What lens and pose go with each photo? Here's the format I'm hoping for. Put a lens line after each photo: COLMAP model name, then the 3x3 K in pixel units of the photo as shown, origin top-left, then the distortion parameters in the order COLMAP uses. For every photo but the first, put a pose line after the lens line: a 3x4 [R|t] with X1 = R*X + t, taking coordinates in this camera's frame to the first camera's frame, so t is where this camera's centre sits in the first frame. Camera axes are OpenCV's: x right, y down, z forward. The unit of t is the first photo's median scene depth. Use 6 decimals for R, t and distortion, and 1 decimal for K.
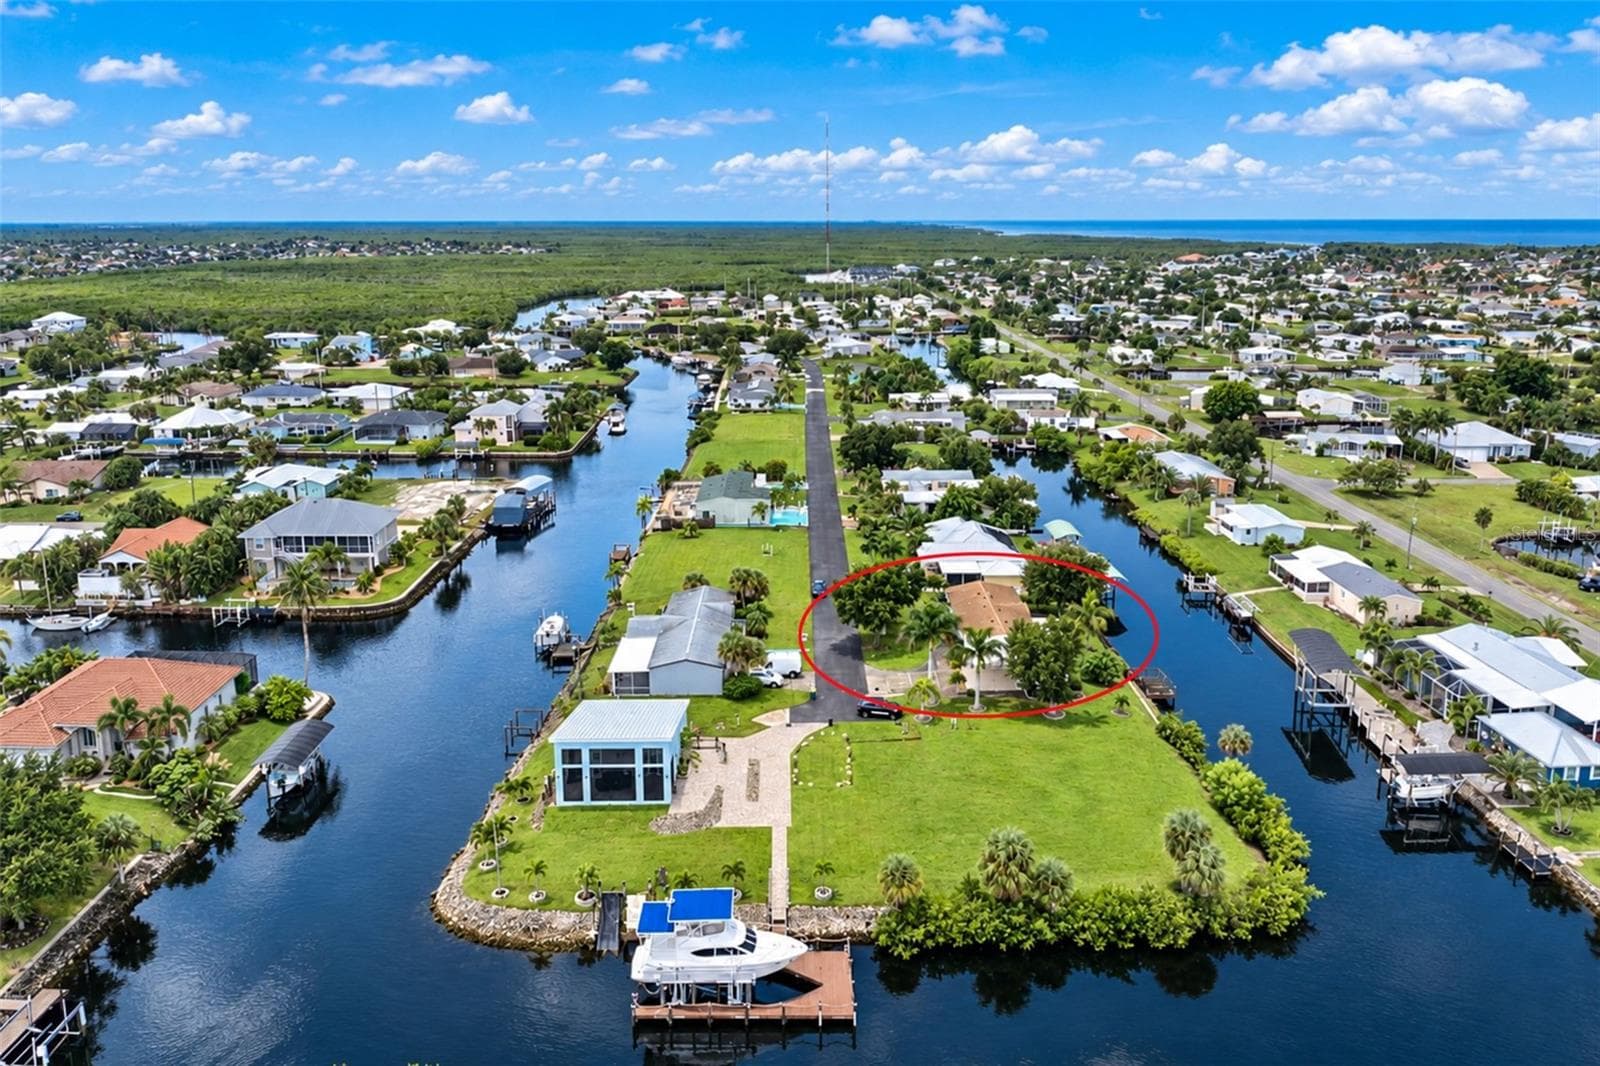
lens RADIAL K [[1130.2, 0, 761.9], [0, 1130.2, 535.2], [0, 0, 1]] dist [-0.049874, -0.000896]
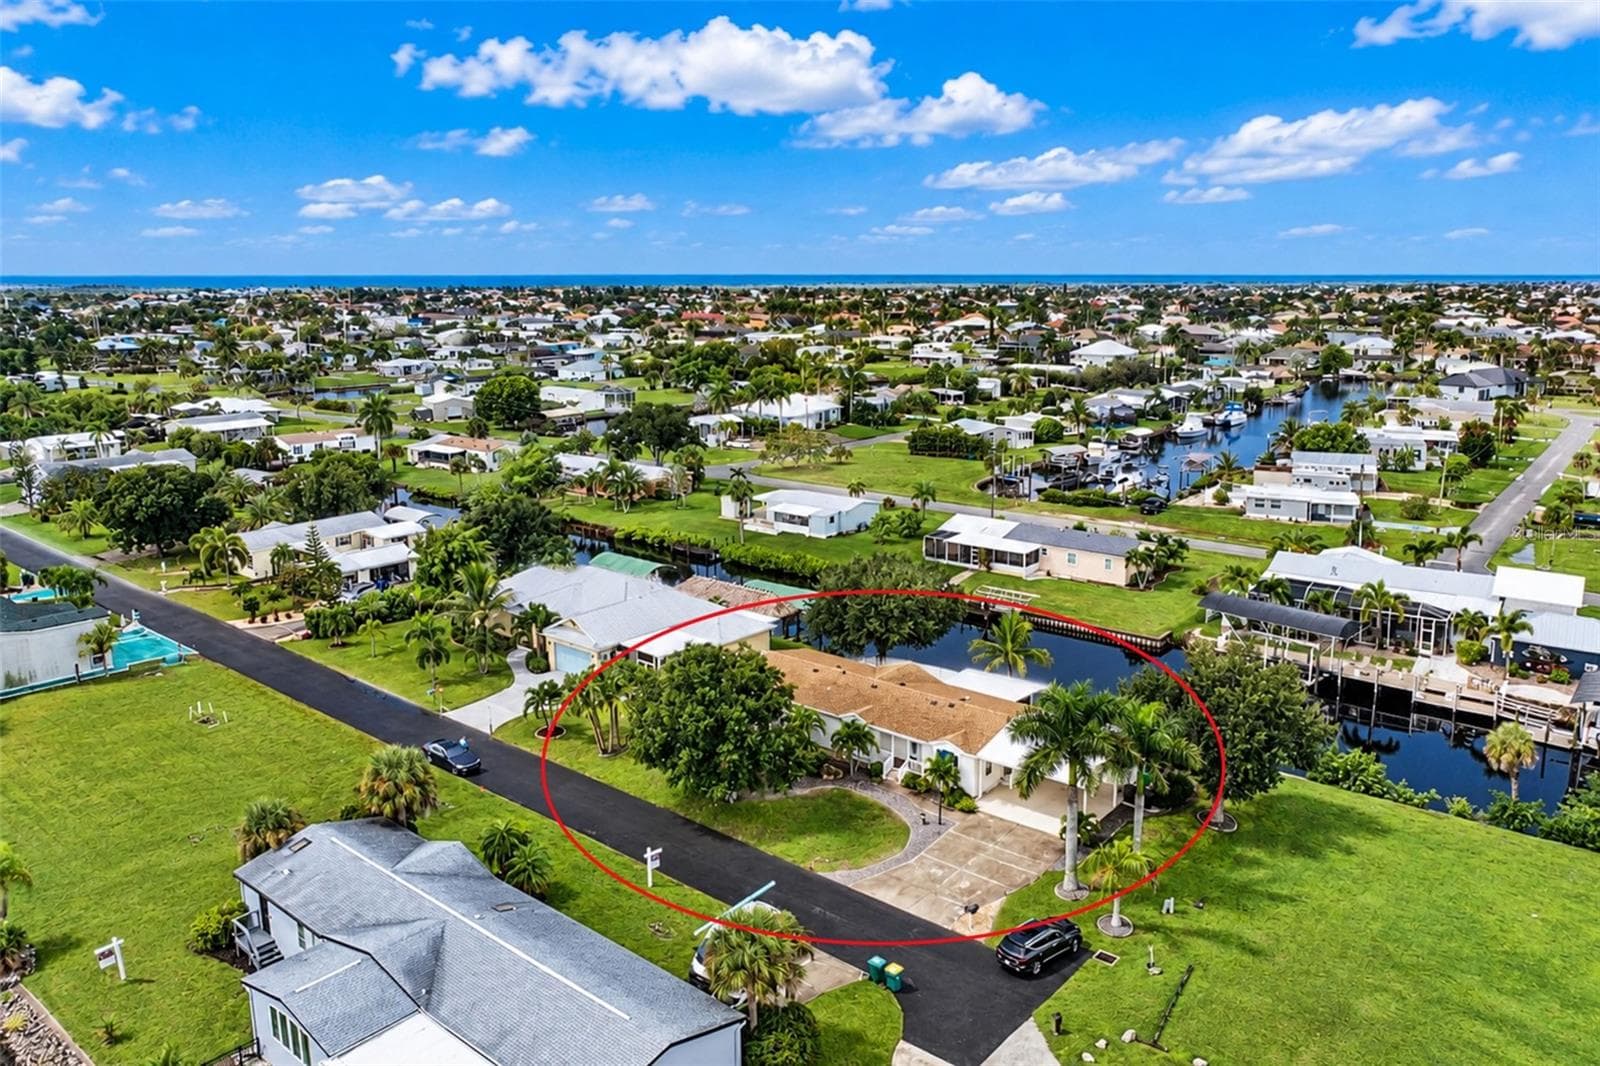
lens RADIAL K [[1130.2, 0, 761.9], [0, 1130.2, 535.2], [0, 0, 1]] dist [-0.049874, -0.000896]
pose [[0.611876, -0.155627, 0.775492, -0.235245], [0.193745, 0.980073, 0.043814, -0.041805], [-0.766858, 0.123439, 0.629835, 0.636419]]
